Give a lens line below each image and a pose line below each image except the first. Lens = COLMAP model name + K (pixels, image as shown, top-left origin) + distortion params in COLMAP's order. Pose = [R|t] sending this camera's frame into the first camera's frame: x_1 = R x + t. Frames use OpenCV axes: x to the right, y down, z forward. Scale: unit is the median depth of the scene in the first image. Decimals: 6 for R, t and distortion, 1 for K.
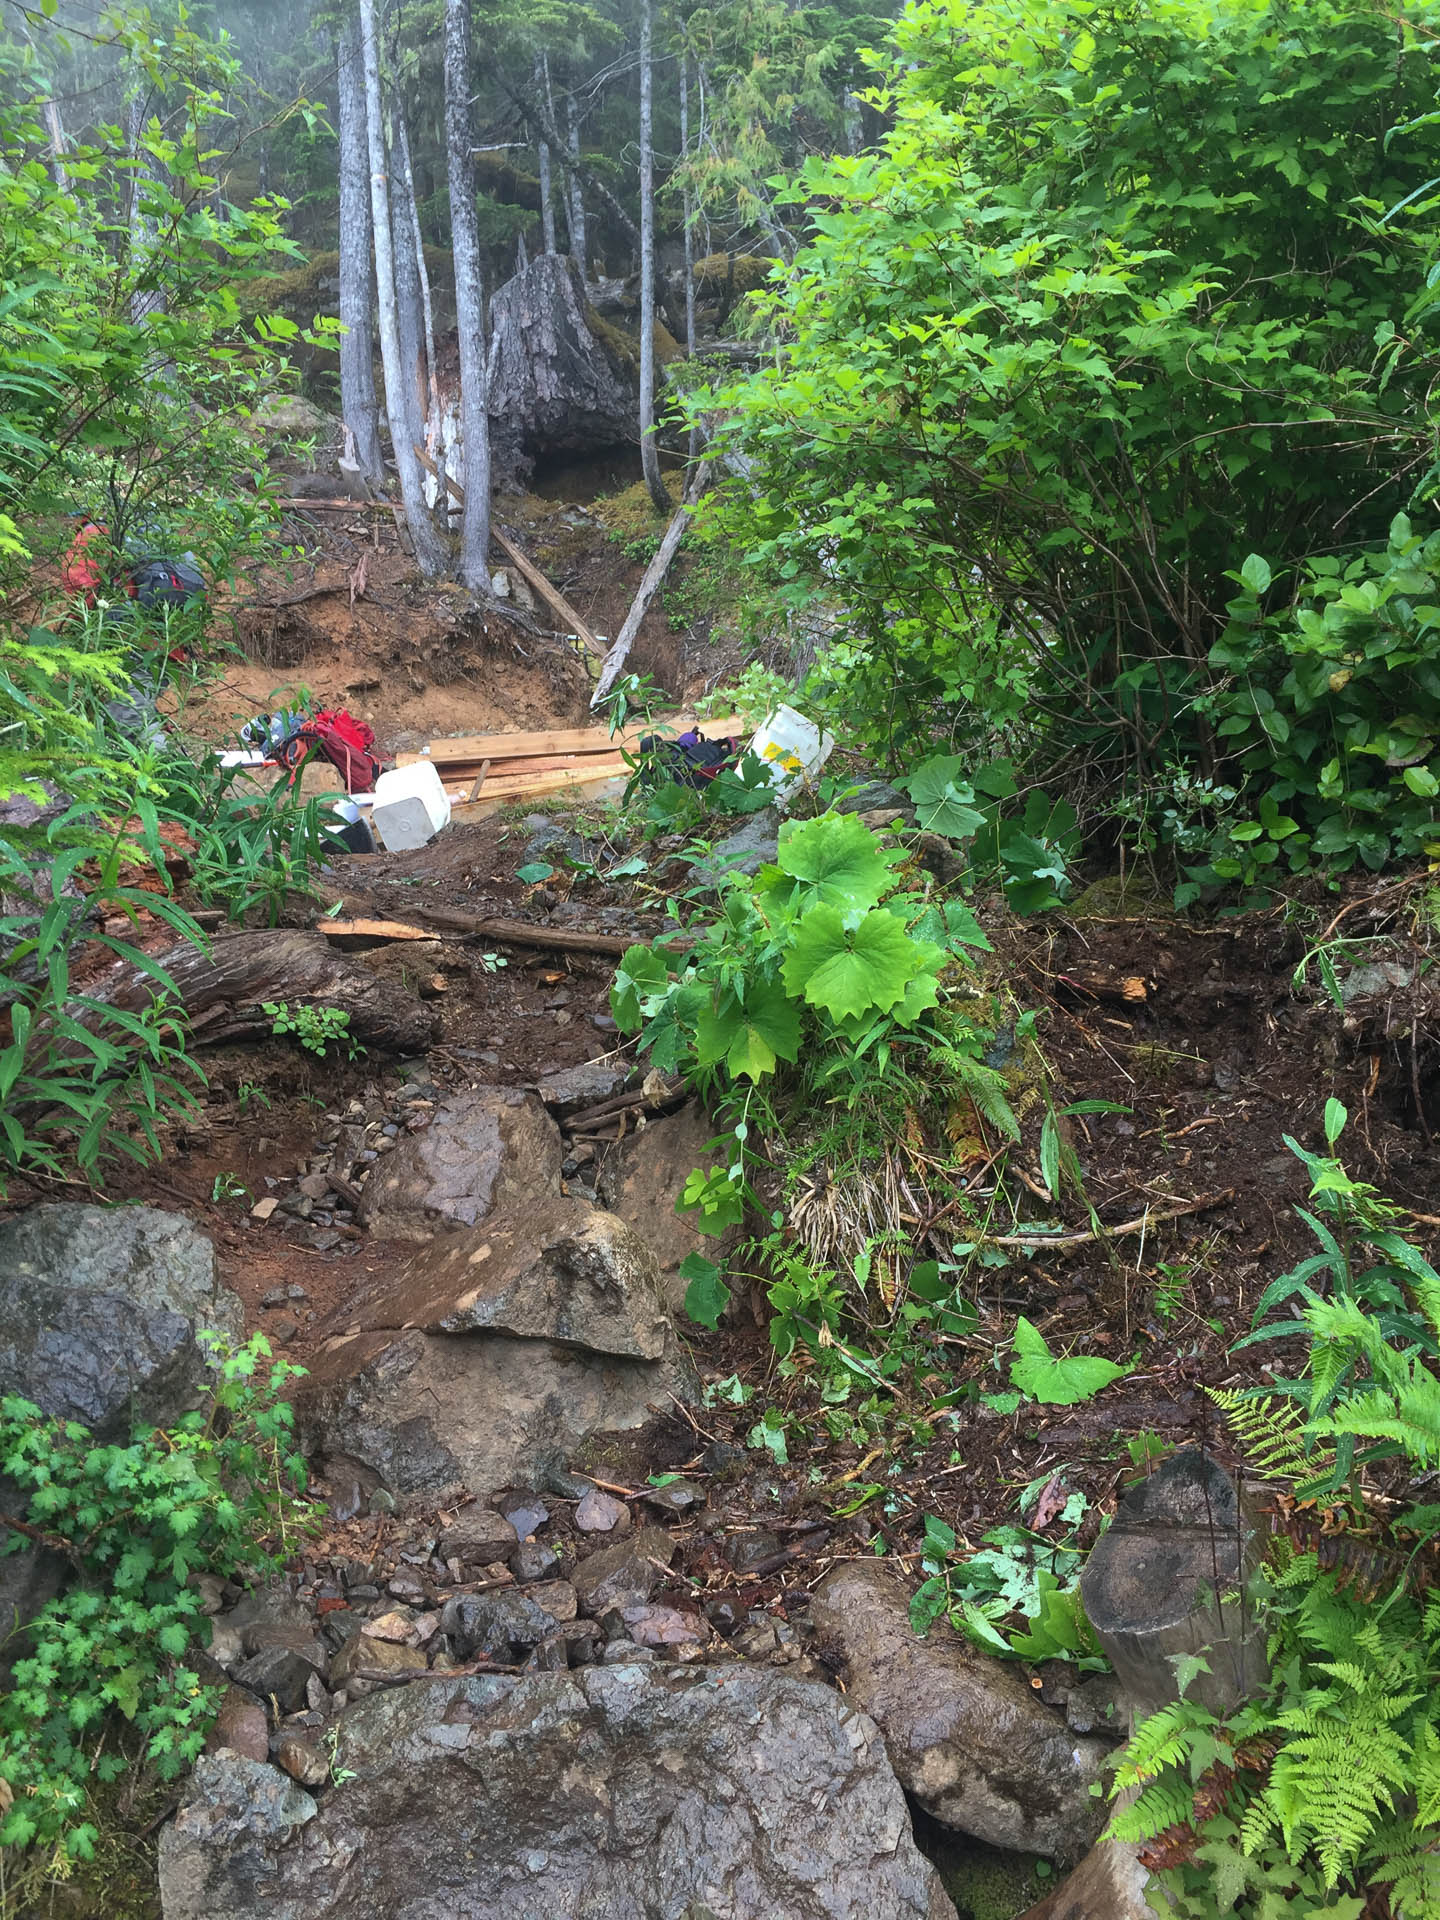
lens RADIAL K [[1609.0, 0, 720.0], [0, 1609.0, 960.0], [0, 0, 1]] dist [0.061157, -0.084496]
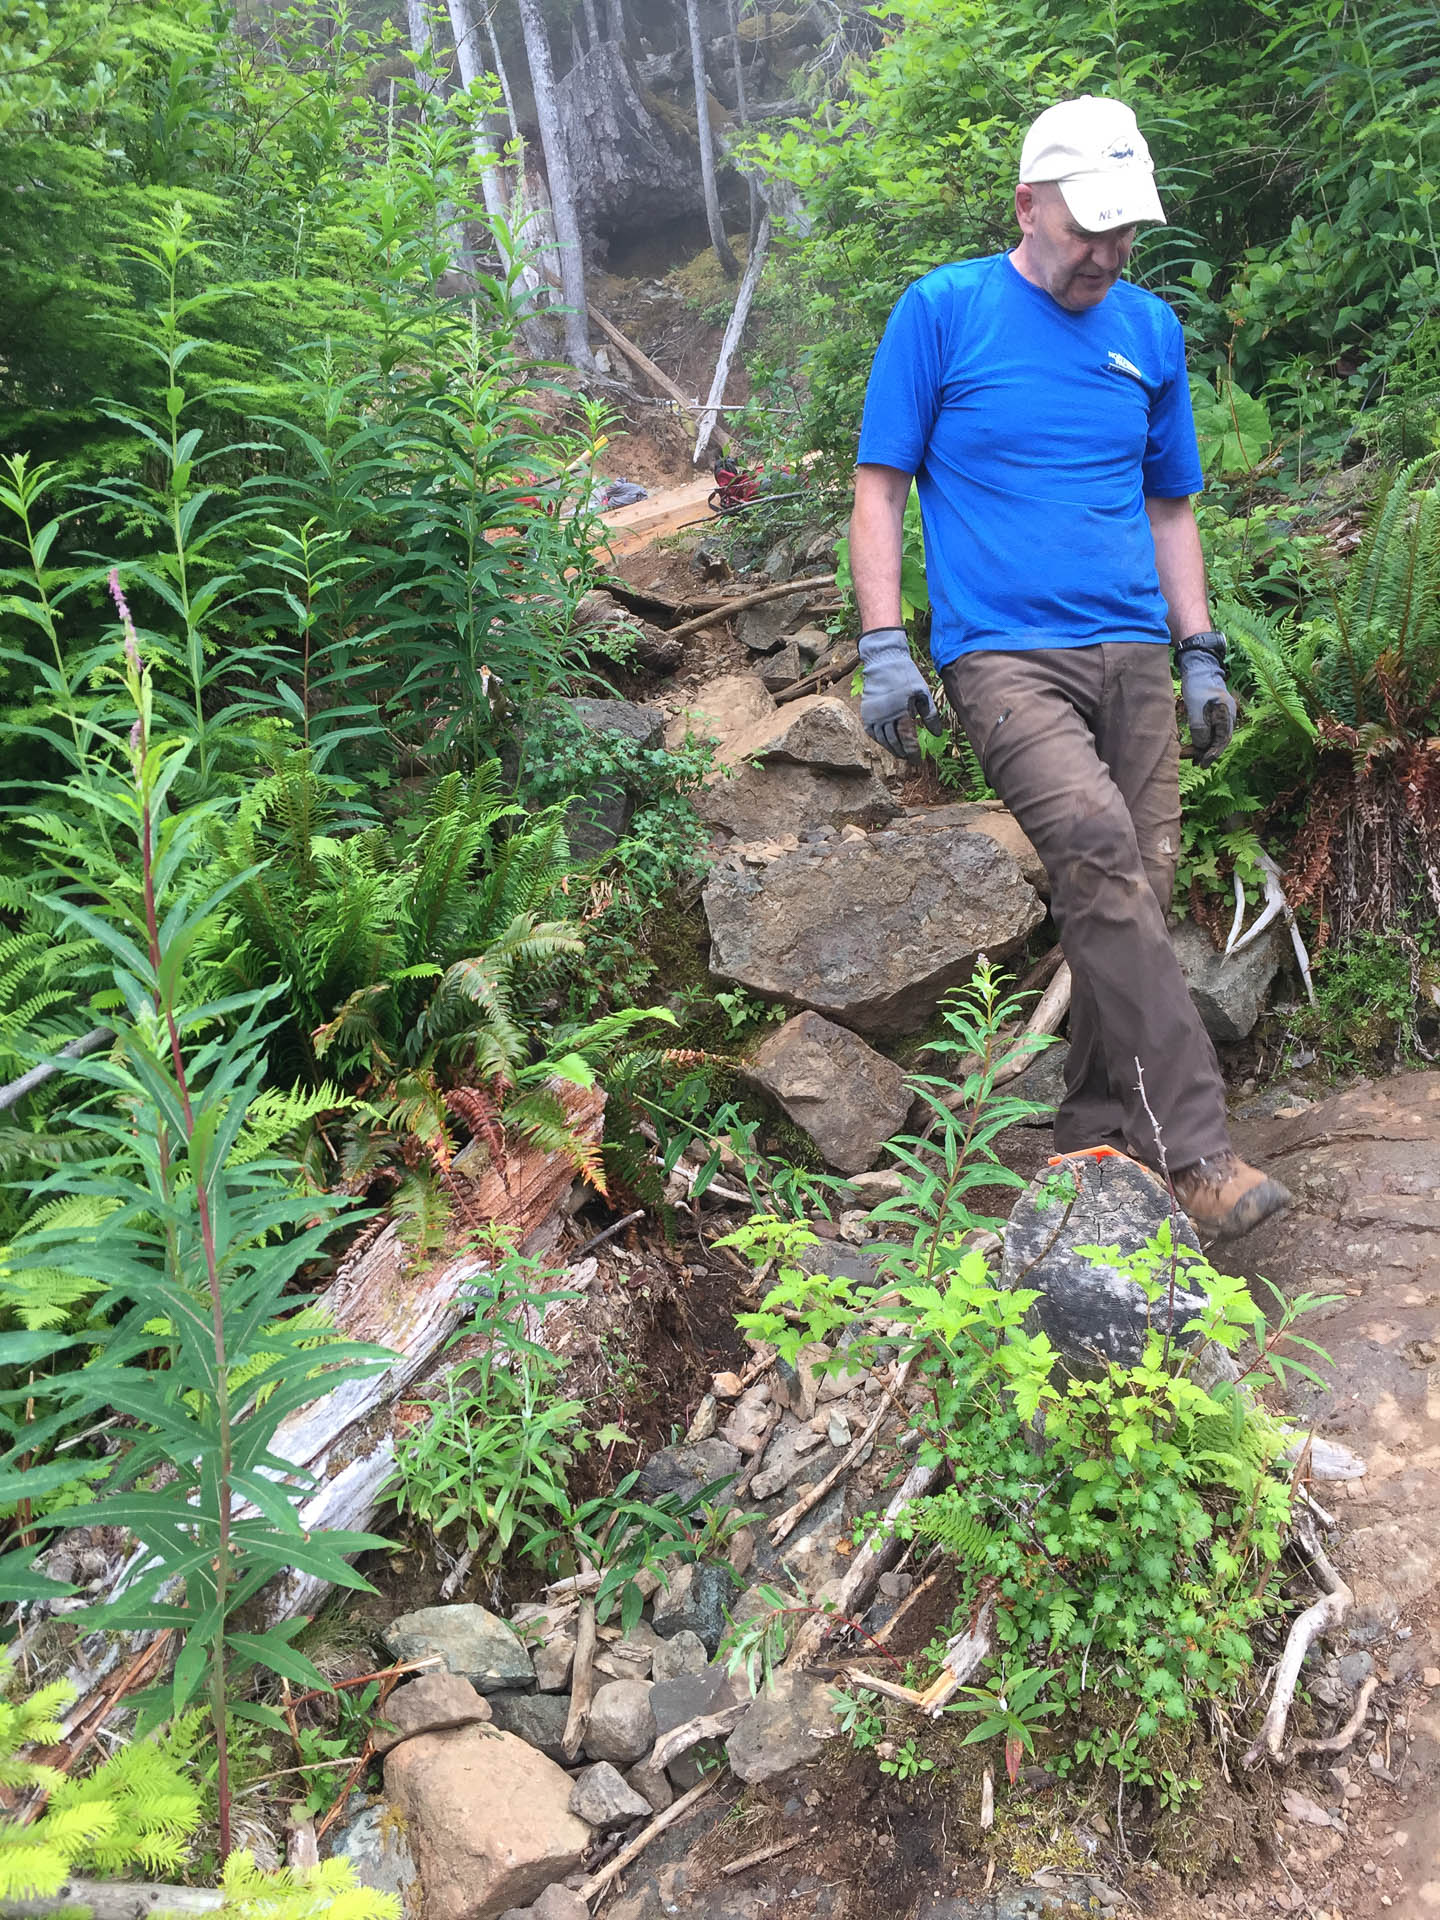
lens RADIAL K [[1584.7, 0, 720.0], [0, 1584.7, 960.0], [0, 0, 1]] dist [0.075730, -0.093415]
pose [[0.993105, -0.099085, -0.062651, -0.024306], [0.106655, 0.985490, 0.132038, 0.043480], [0.048659, -0.137810, 0.989263, -0.168966]]
